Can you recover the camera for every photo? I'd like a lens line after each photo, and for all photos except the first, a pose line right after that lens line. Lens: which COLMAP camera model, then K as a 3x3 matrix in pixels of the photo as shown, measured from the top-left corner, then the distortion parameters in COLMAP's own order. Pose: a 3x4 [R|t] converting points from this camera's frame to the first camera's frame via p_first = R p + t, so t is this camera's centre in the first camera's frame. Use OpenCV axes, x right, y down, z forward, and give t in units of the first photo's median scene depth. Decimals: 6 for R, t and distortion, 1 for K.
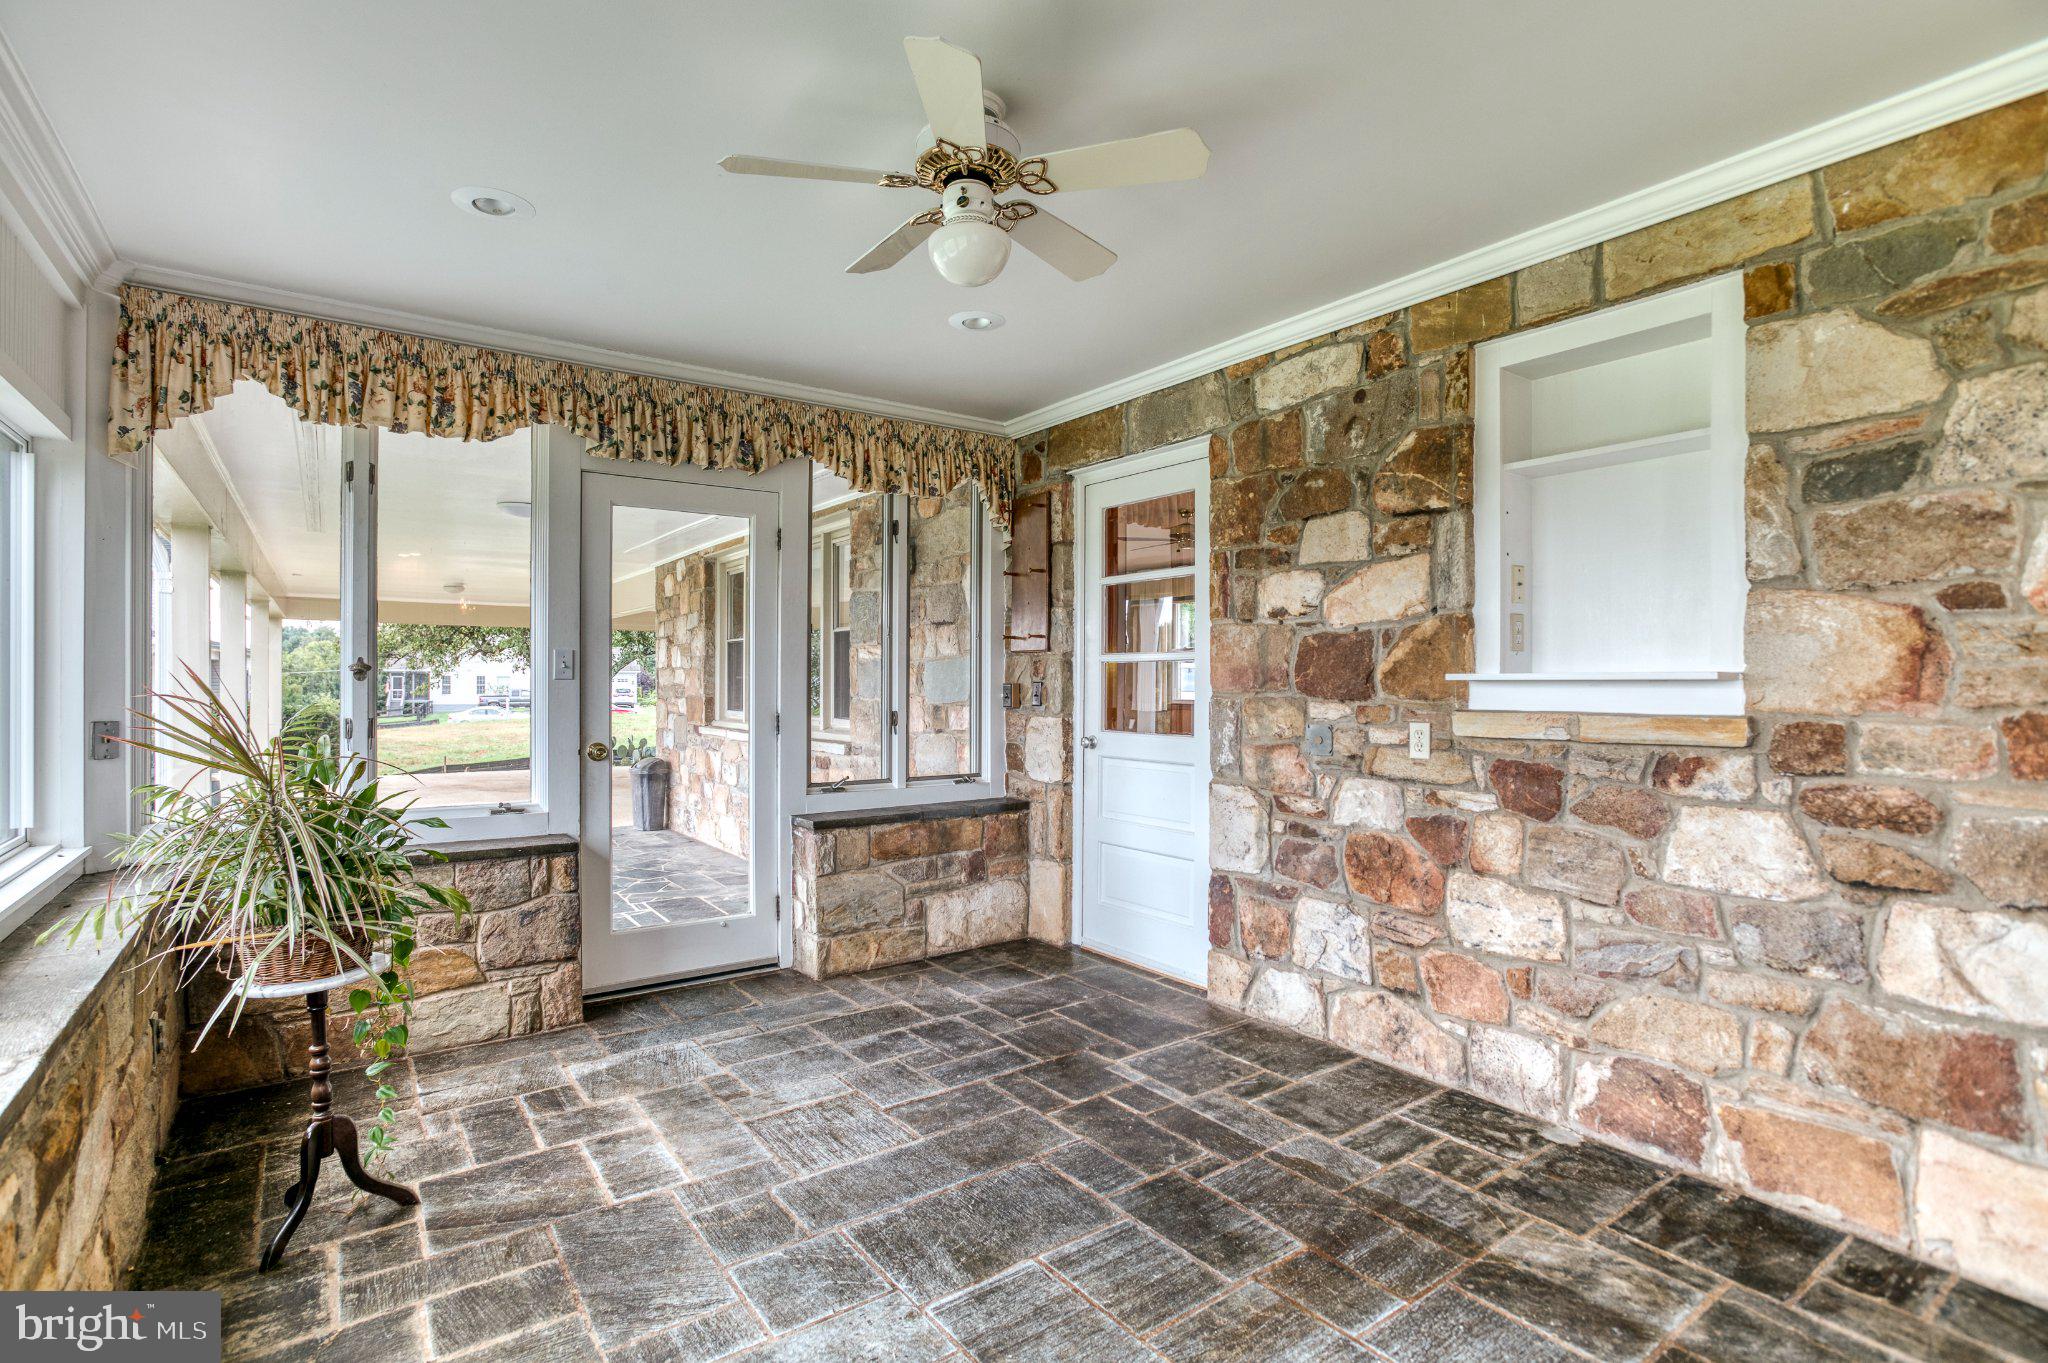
lens RADIAL K [[986.3, 0, 1015.5], [0, 986.3, 675.0], [0, 0, 1]] dist [-0.057192, 0.028024]
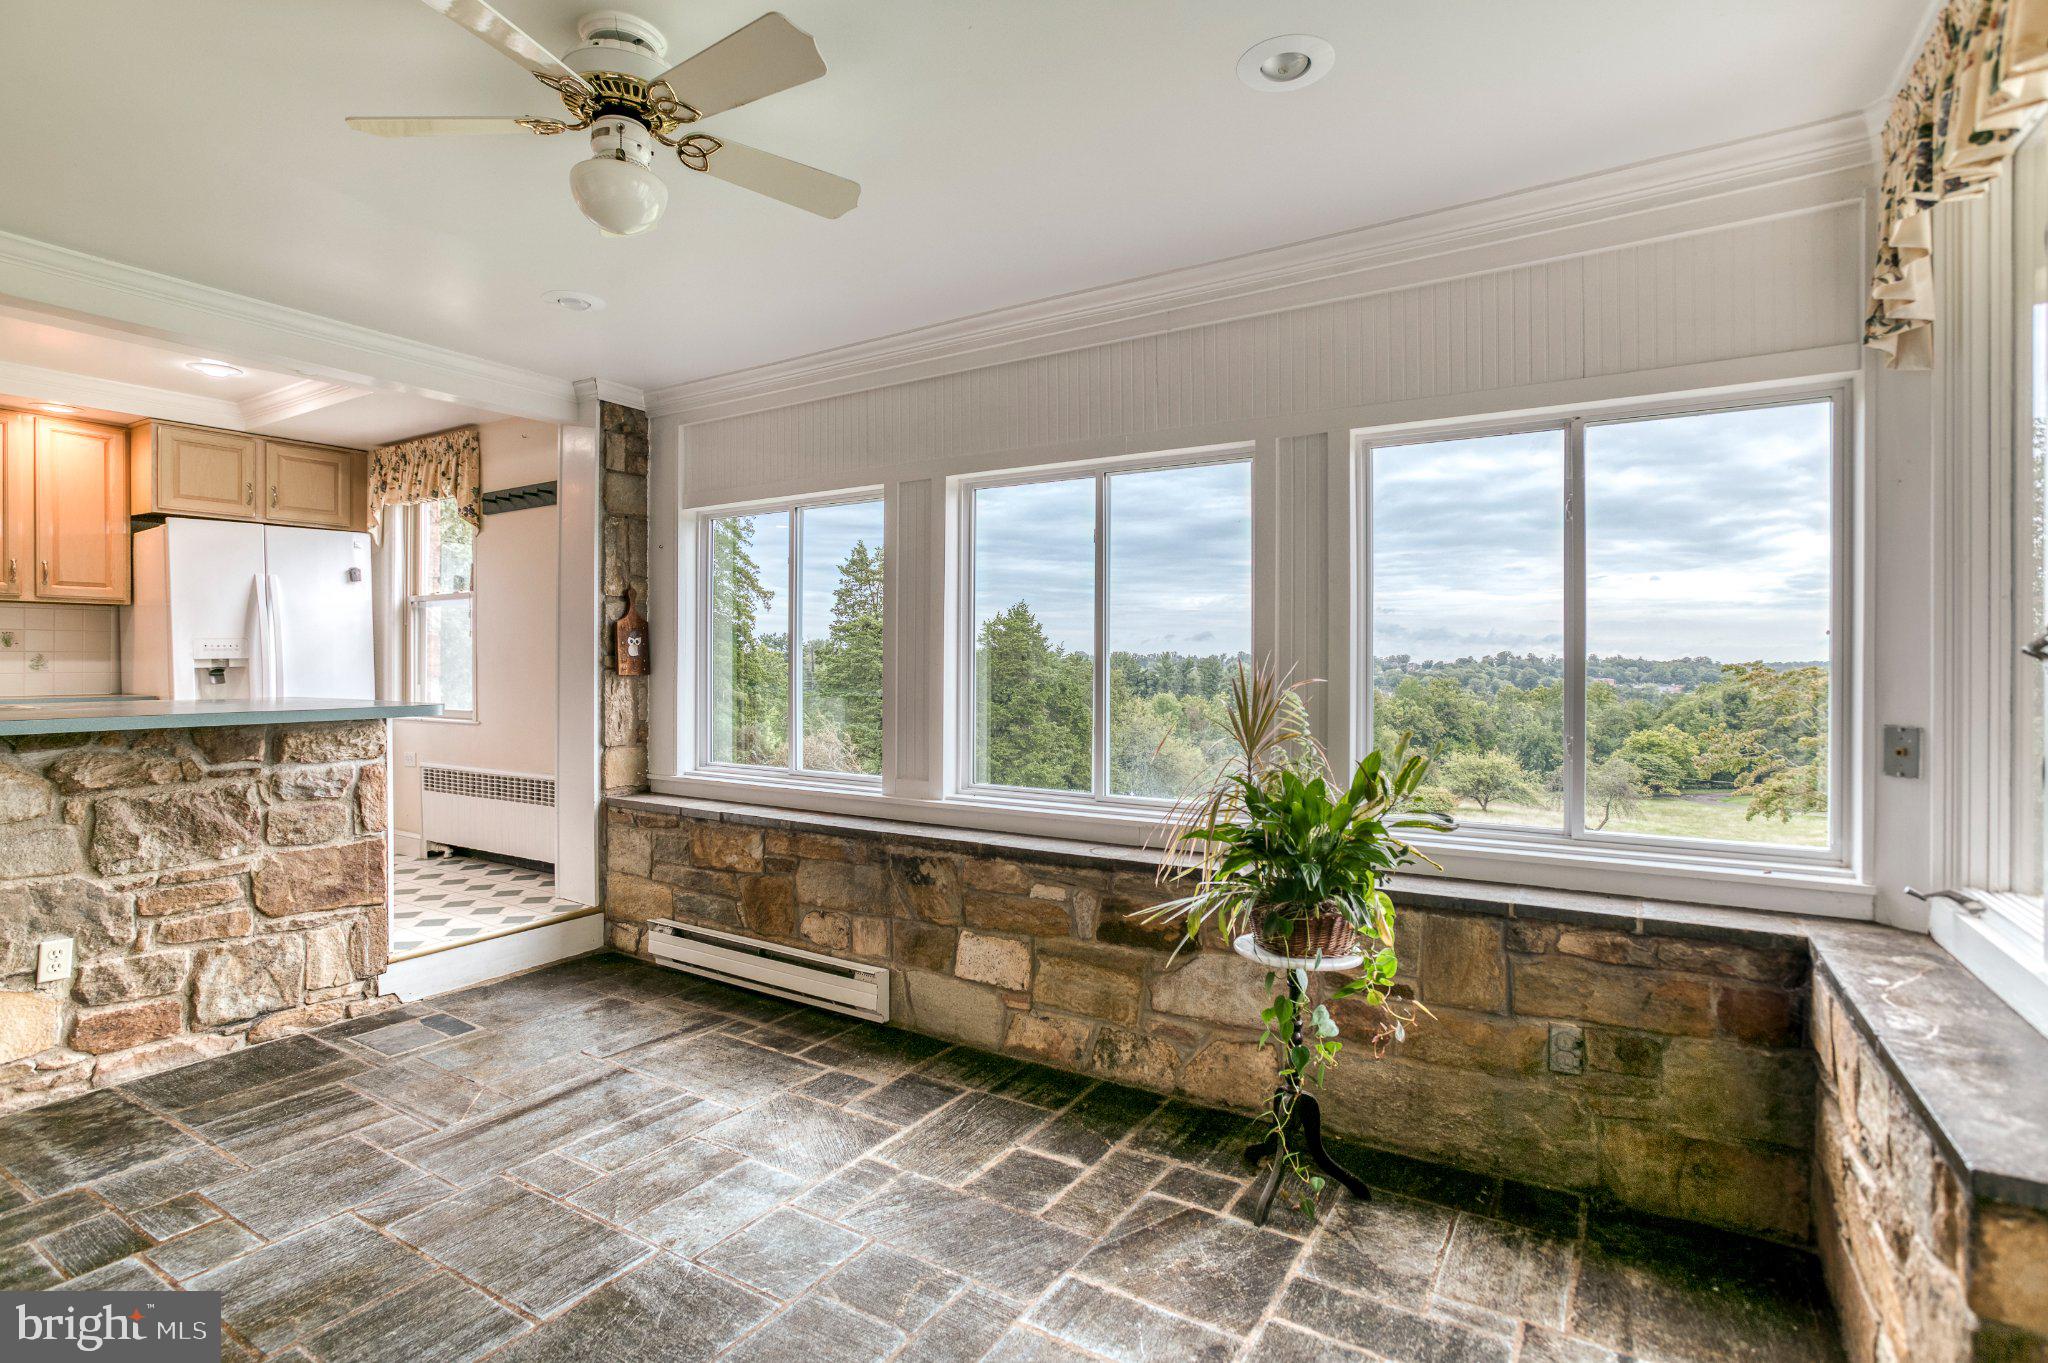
lens RADIAL K [[986.3, 0, 1015.5], [0, 986.3, 675.0], [0, 0, 1]] dist [-0.057192, 0.028024]
pose [[-0.925264, -0.000082, -0.379325, -0.048124], [-0.001667, 0.999991, 0.003851, 0.009715], [0.379321, 0.004196, -0.925256, 1.930581]]
